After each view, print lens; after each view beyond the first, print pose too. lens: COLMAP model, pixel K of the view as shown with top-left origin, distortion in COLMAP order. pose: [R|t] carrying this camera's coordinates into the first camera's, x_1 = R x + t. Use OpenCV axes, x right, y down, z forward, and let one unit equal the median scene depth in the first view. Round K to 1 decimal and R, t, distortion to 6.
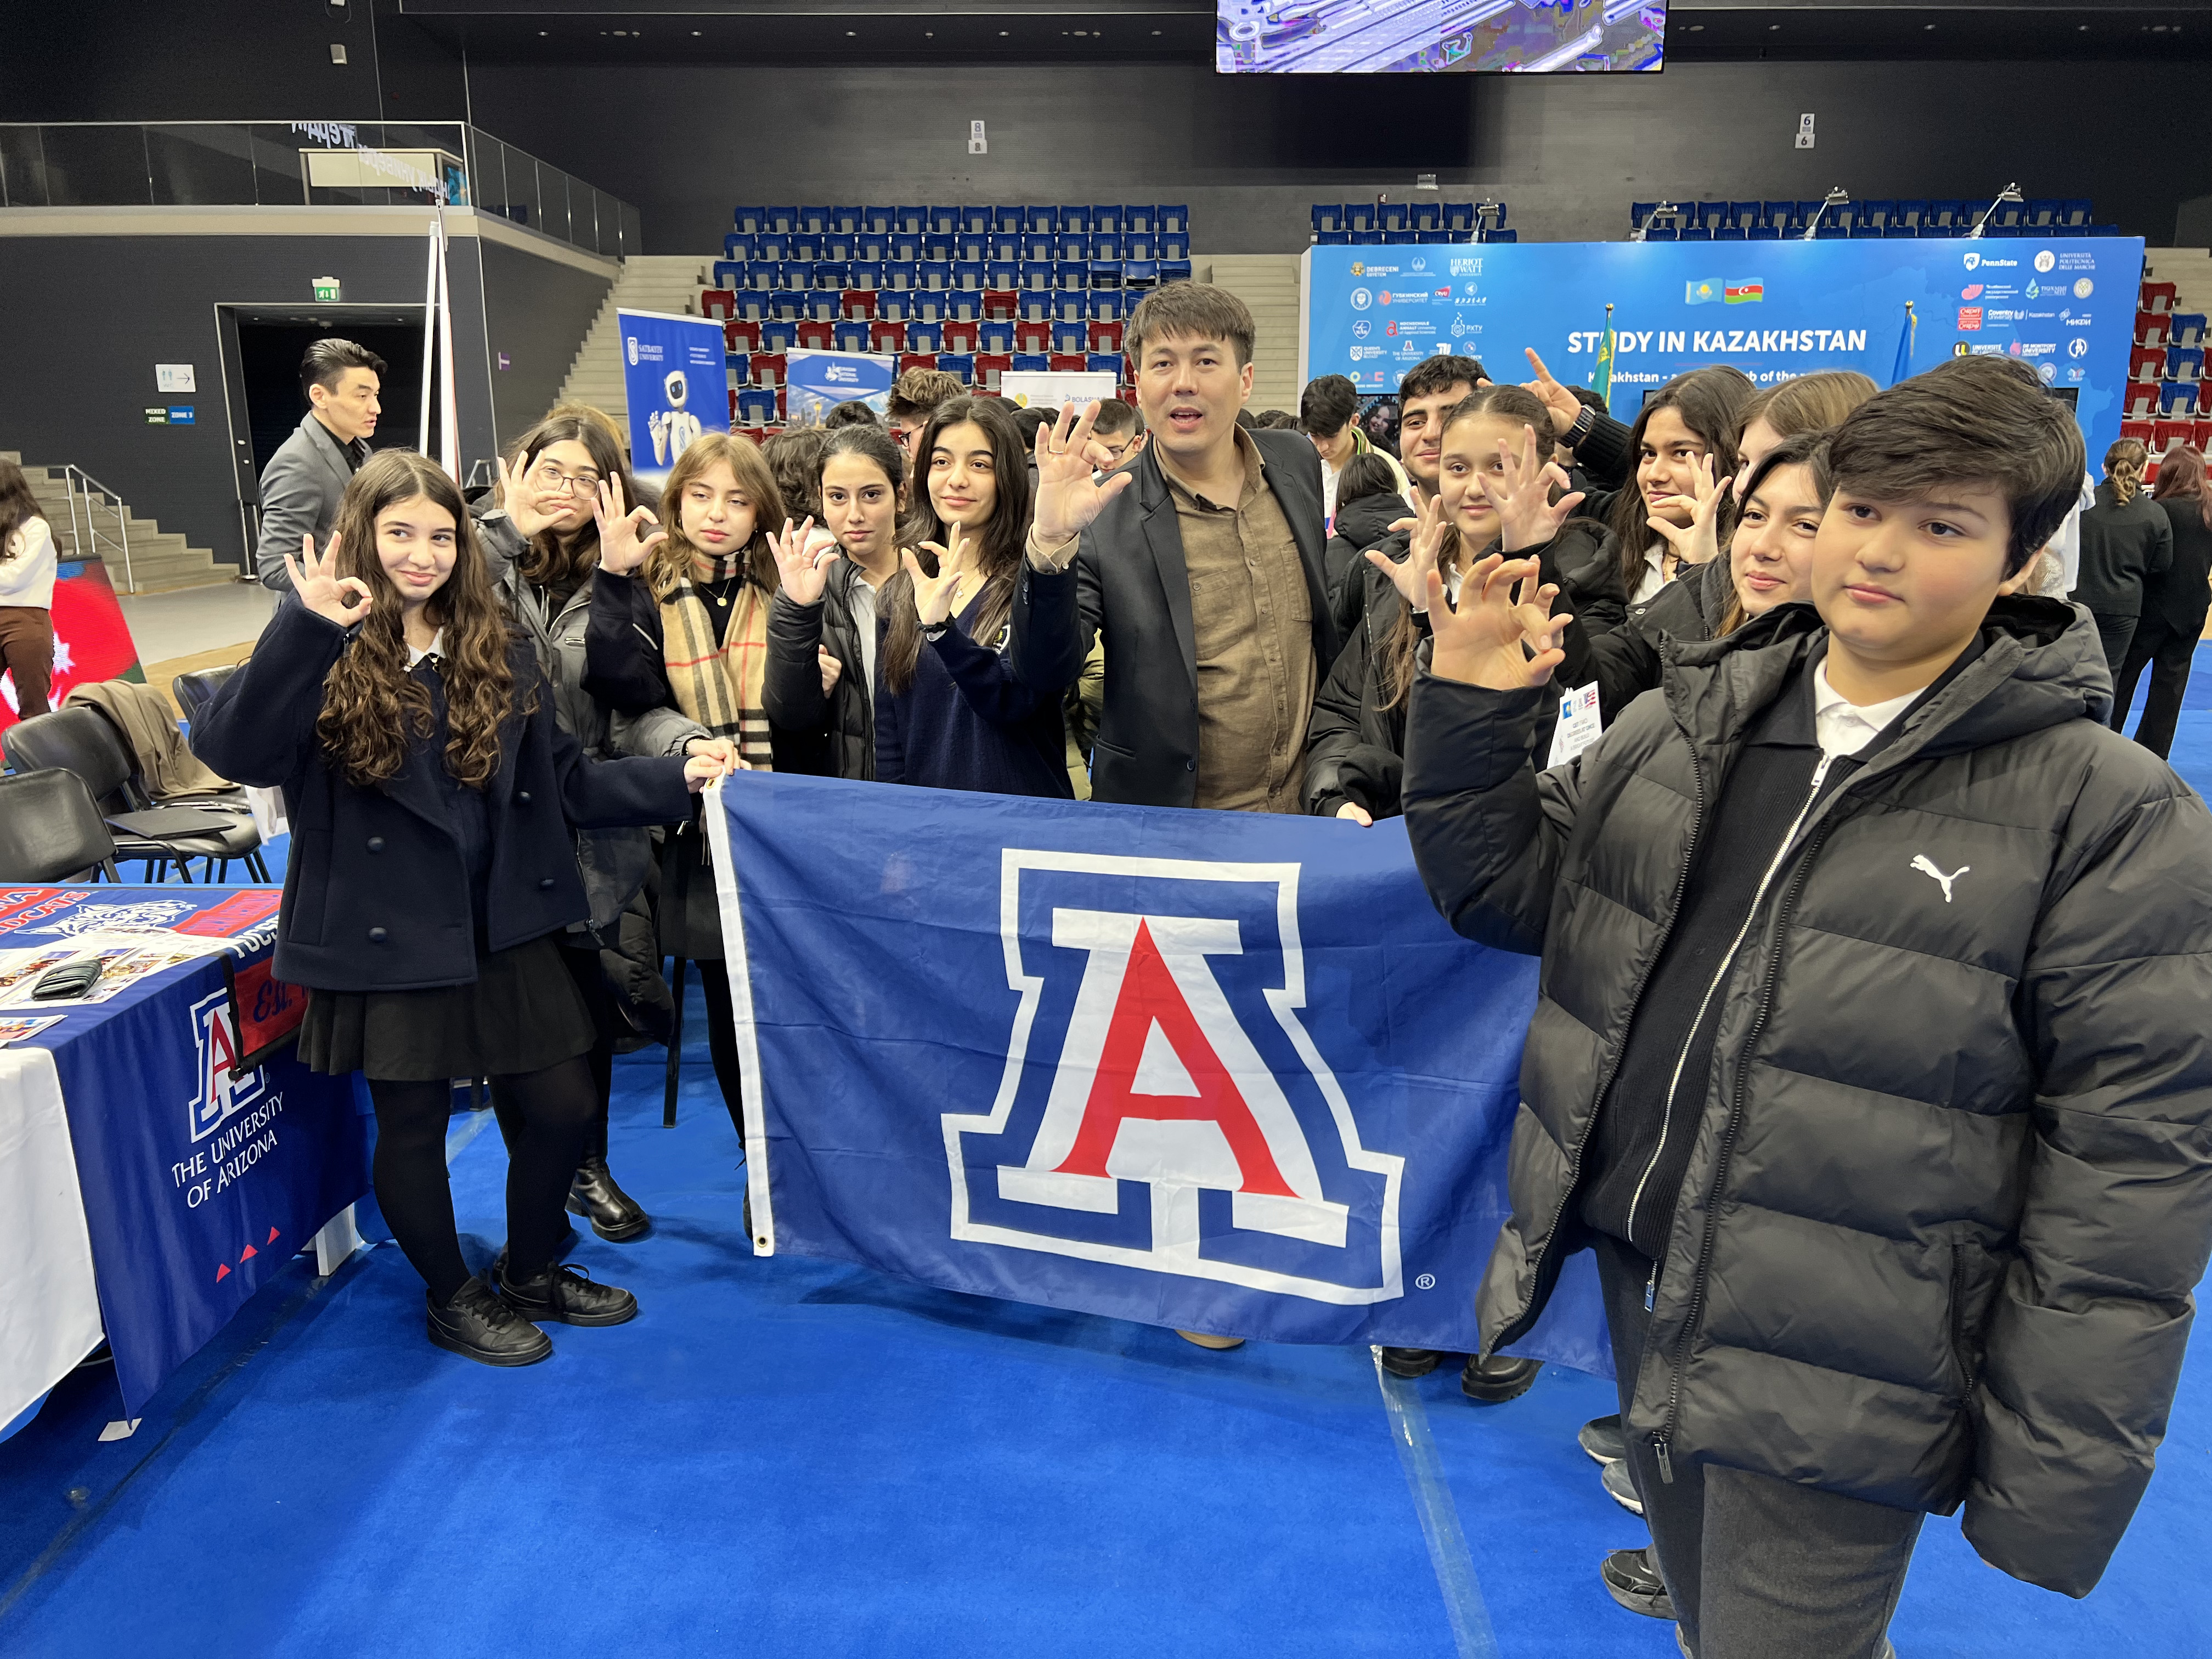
lens RADIAL K [[1632.5, 0, 1106.0], [0, 1632.5, 829.5], [0, 0, 1]] dist [0.075337, -0.077108]
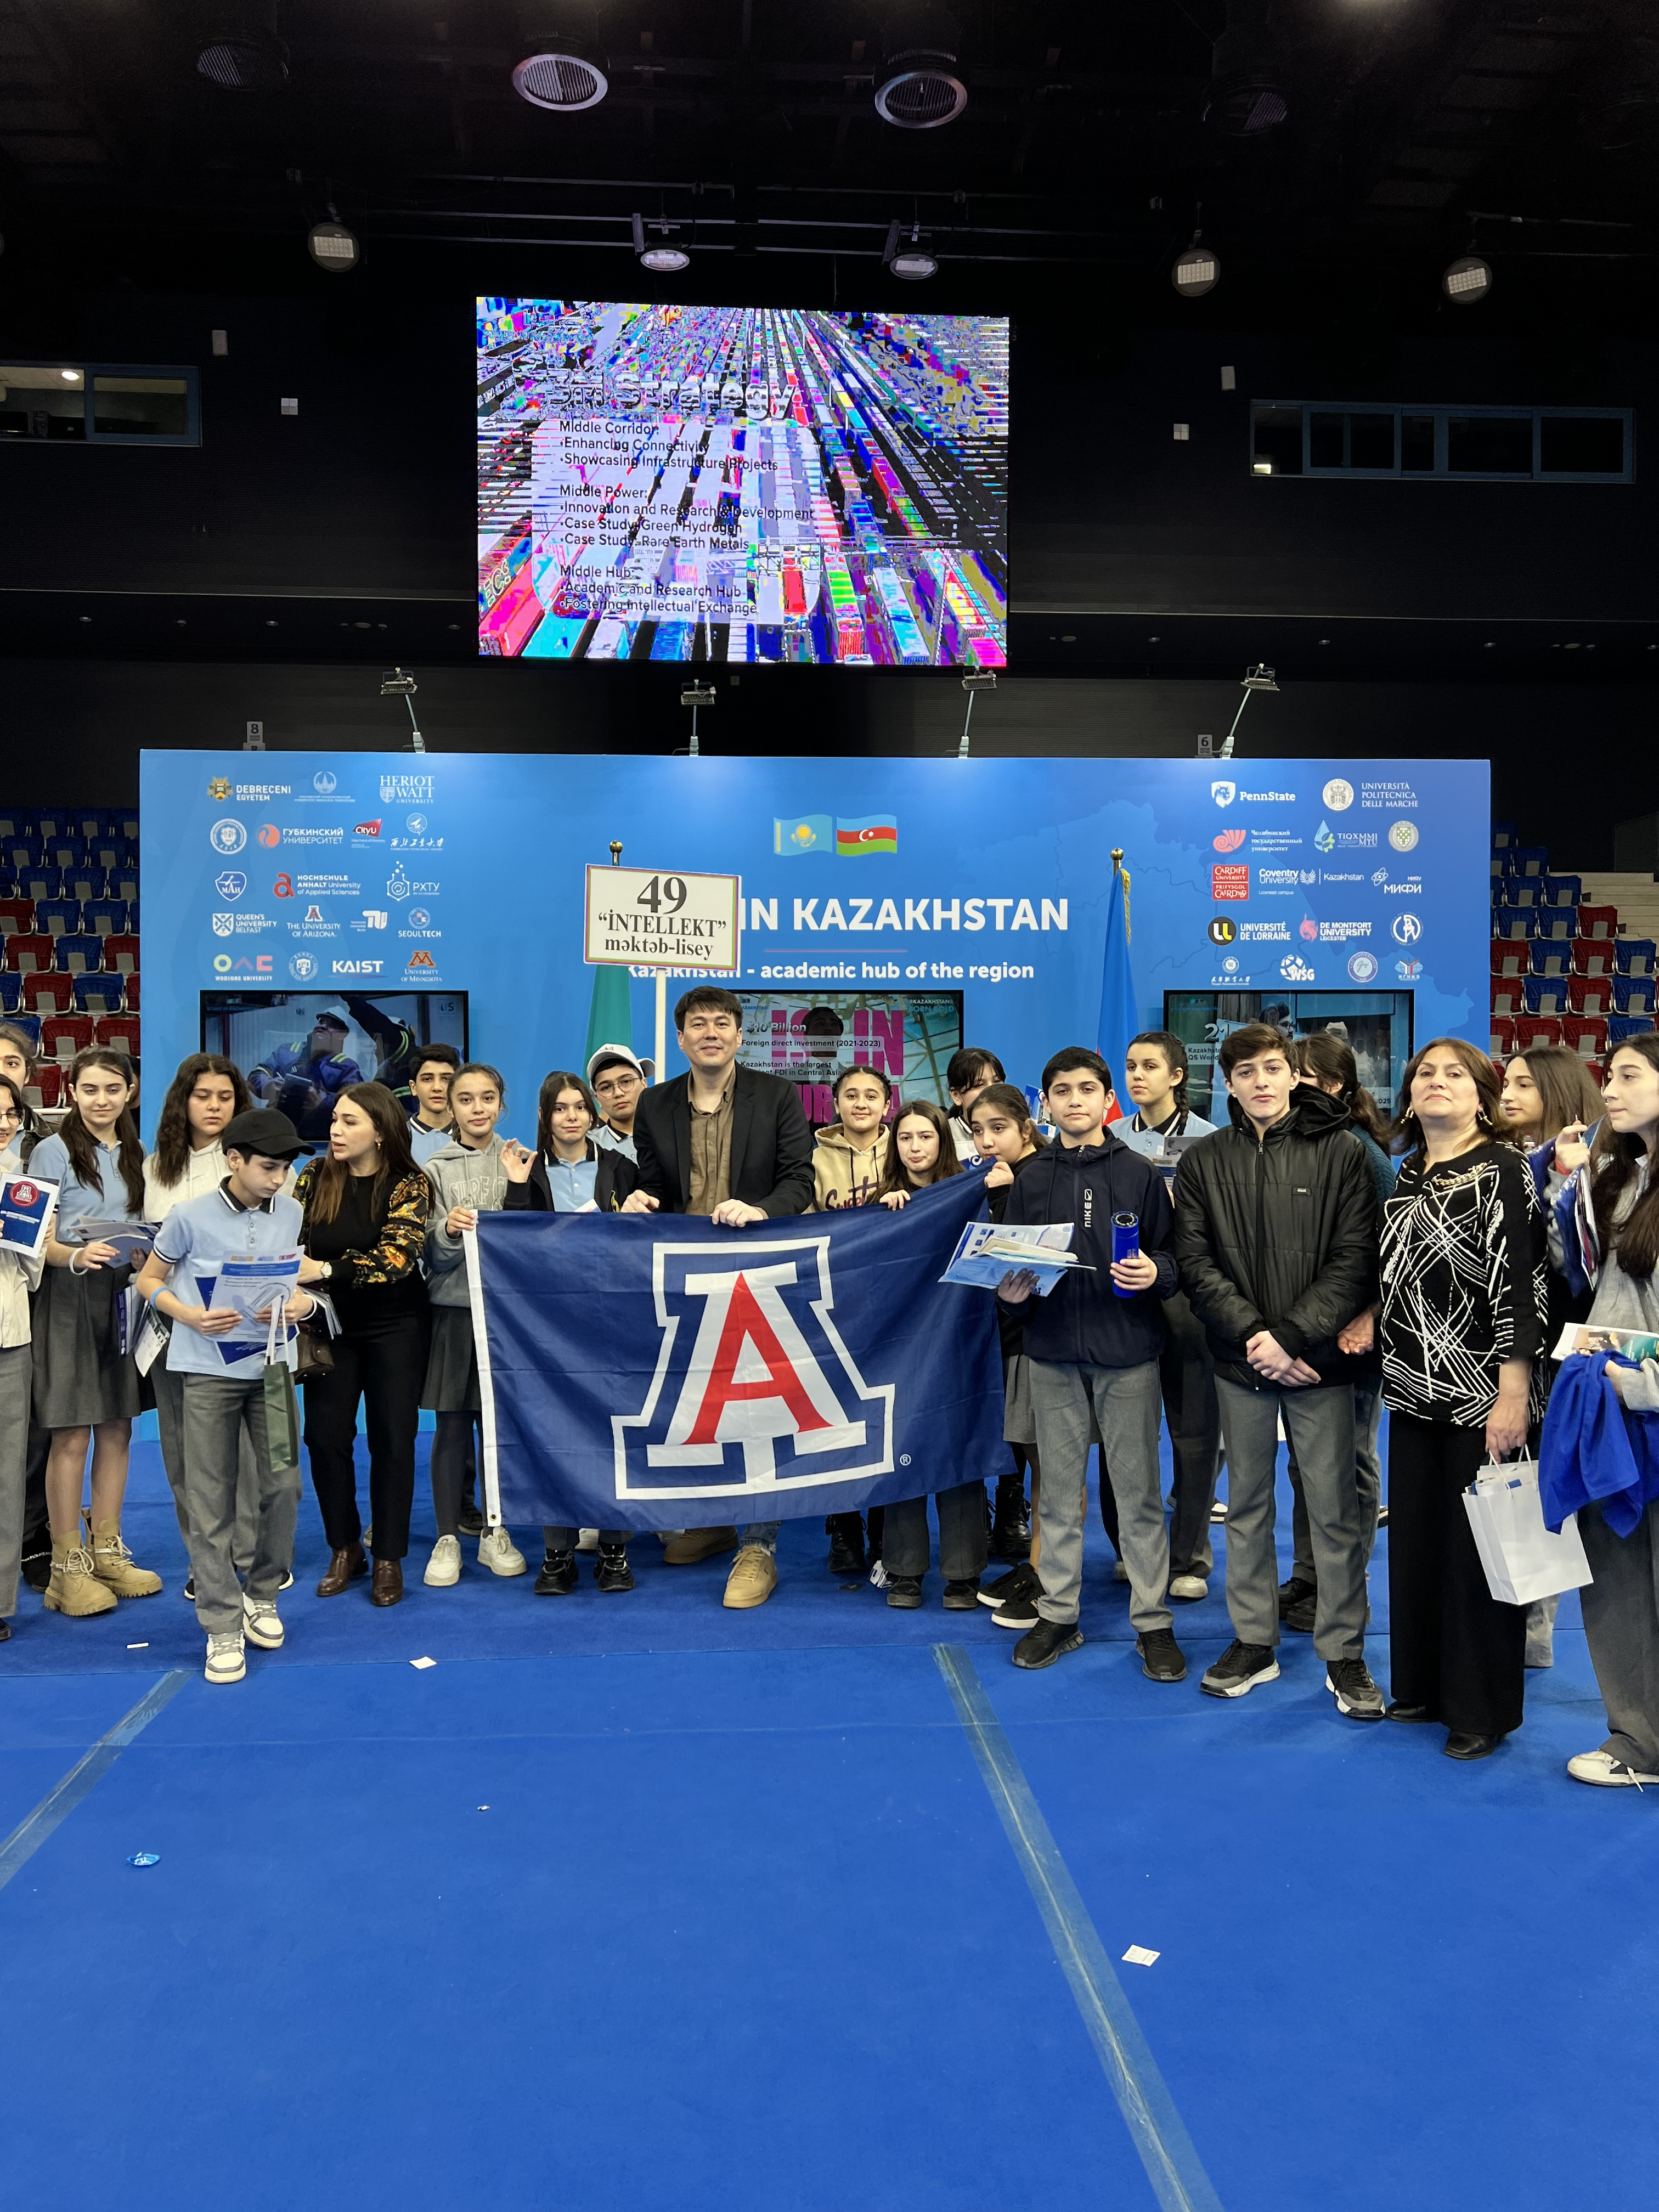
lens RADIAL K [[1632.5, 0, 829.5], [0, 1632.5, 1106.0], [0, 0, 1]] dist [0.075337, -0.077108]
pose [[0.996376, -0.003778, 0.084972, 0.317679], [0.022743, 0.974472, -0.223355, -0.094588], [-0.081959, 0.224478, 0.971026, 0.438475]]
